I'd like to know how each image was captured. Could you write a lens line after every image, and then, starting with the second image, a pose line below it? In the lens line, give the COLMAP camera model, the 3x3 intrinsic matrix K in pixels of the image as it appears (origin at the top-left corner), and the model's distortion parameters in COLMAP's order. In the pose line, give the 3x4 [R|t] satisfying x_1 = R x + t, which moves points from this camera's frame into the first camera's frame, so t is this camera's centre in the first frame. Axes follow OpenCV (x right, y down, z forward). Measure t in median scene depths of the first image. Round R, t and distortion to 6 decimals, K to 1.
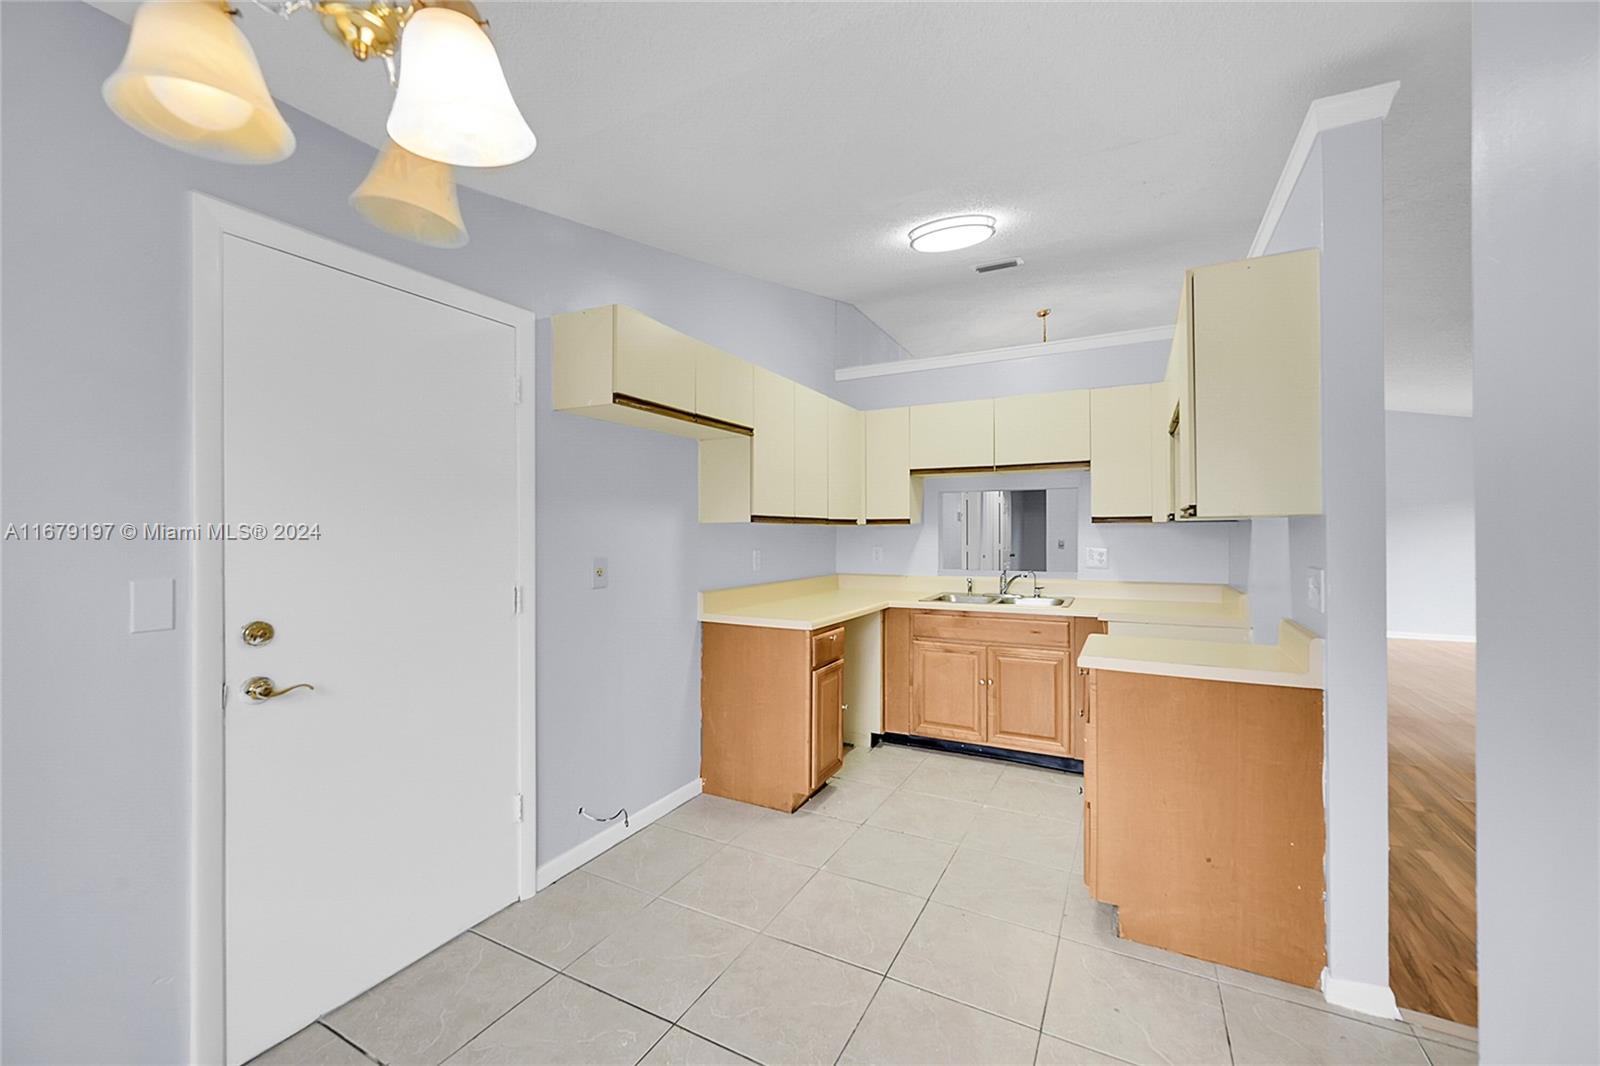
lens RADIAL K [[644.3, 0, 790.5], [0, 644.3, 529.6], [0, 0, 1]] dist [0.000201, 0.000378]
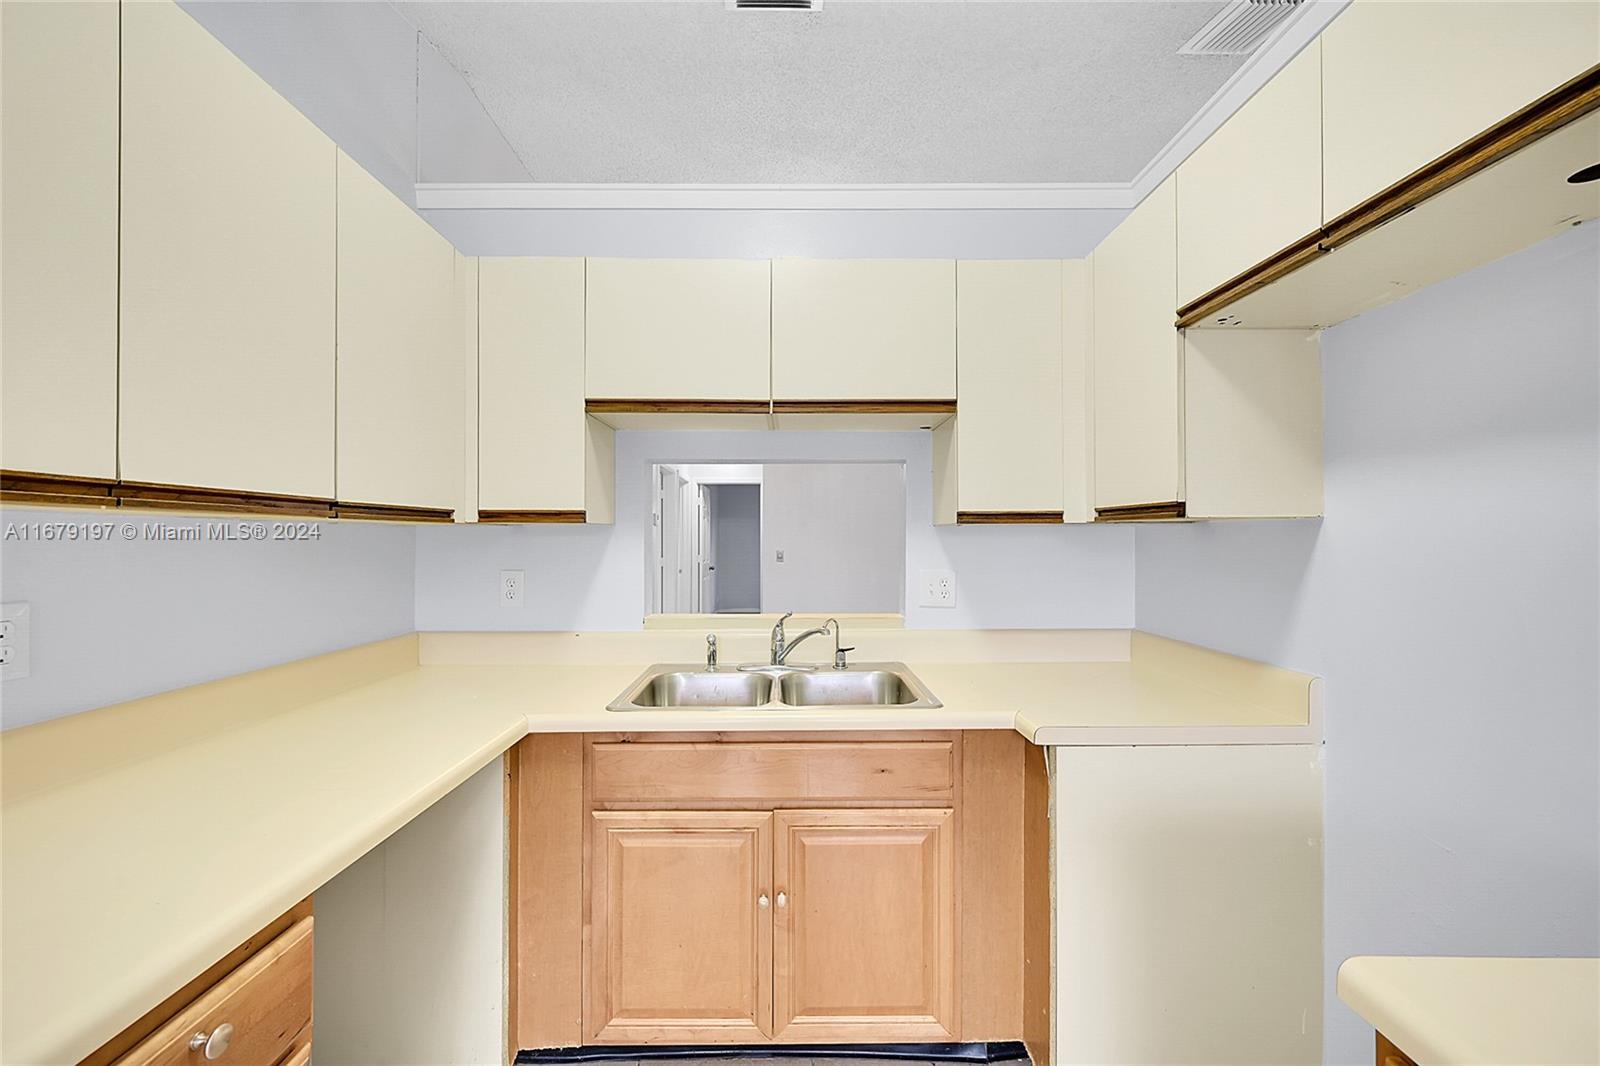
lens RADIAL K [[644.3, 0, 802.5], [0, 644.3, 537.5], [0, 0, 1]] dist [0.000201, 0.000378]
pose [[0.873399, 0.004051, 0.486989, 0.112353], [-0.003712, 0.999992, -0.001662, 0.002098], [-0.486991, -0.000356, 0.873407, 0.606368]]
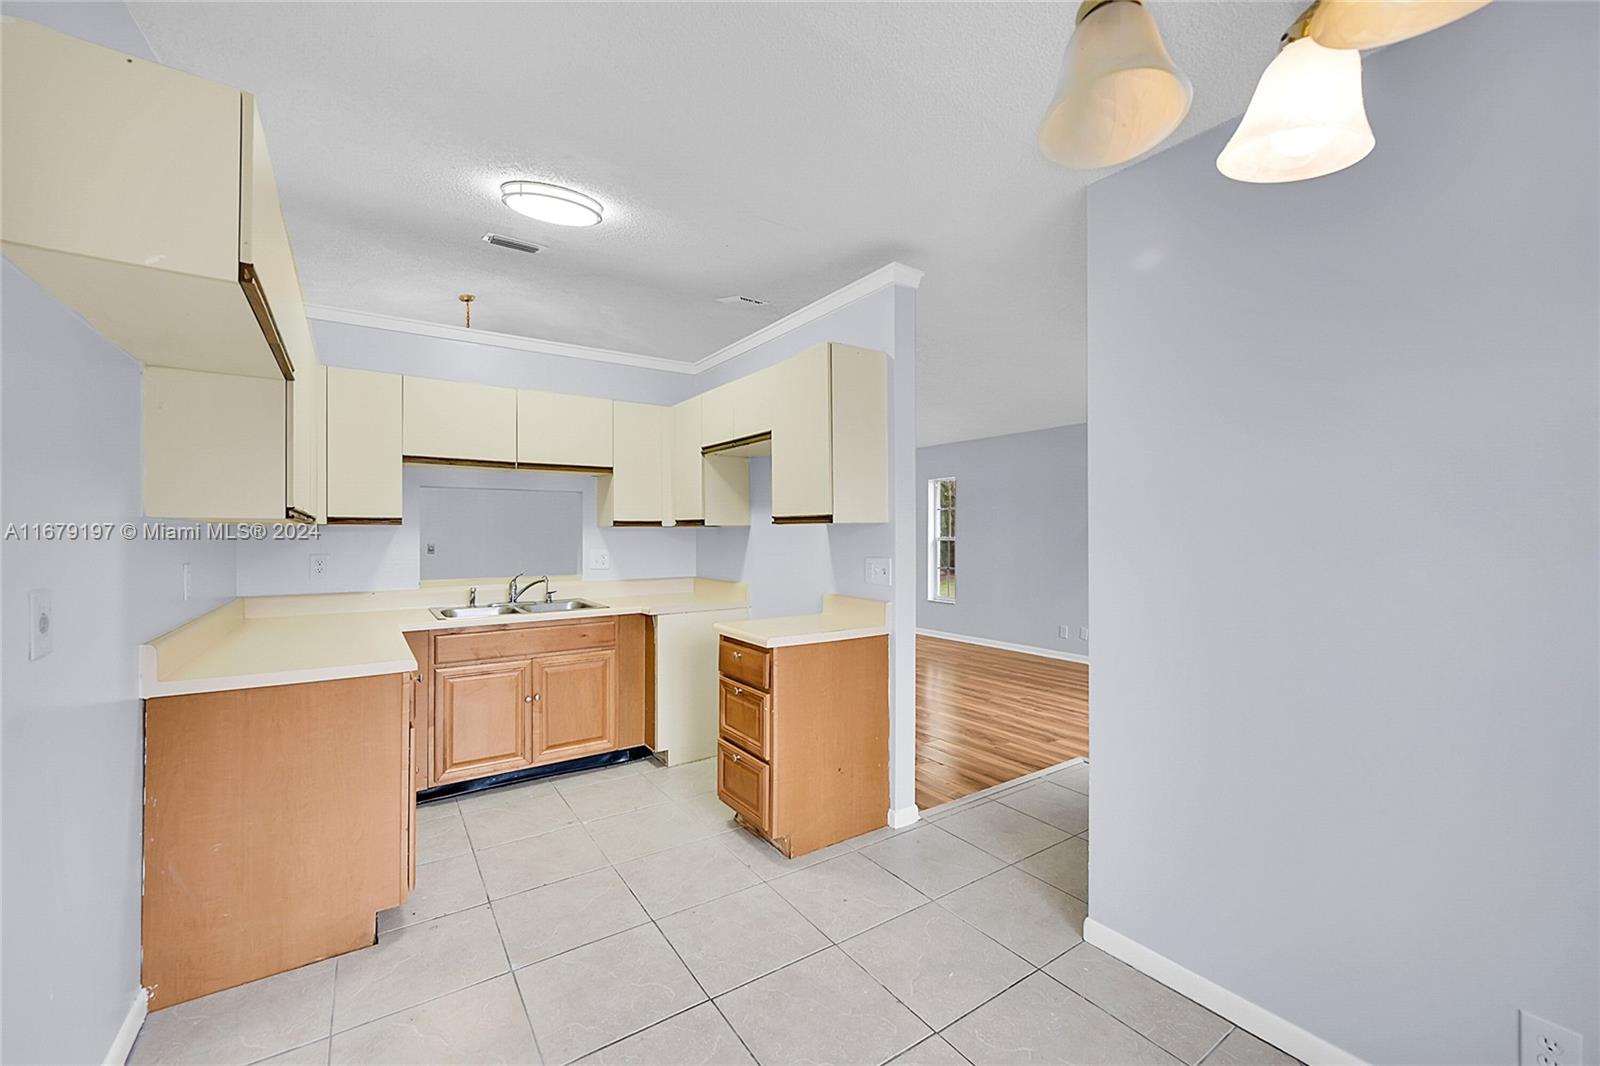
lens RADIAL K [[644.3, 0, 815.2], [0, 644.3, 531.0], [0, 0, 1]] dist [0.000201, 0.000378]
pose [[0.448536, 0.005610, 0.893747, -0.327355], [-0.001871, 0.999984, -0.005338, 0.002526], [-0.893763, 0.000723, 0.448539, 0.222092]]
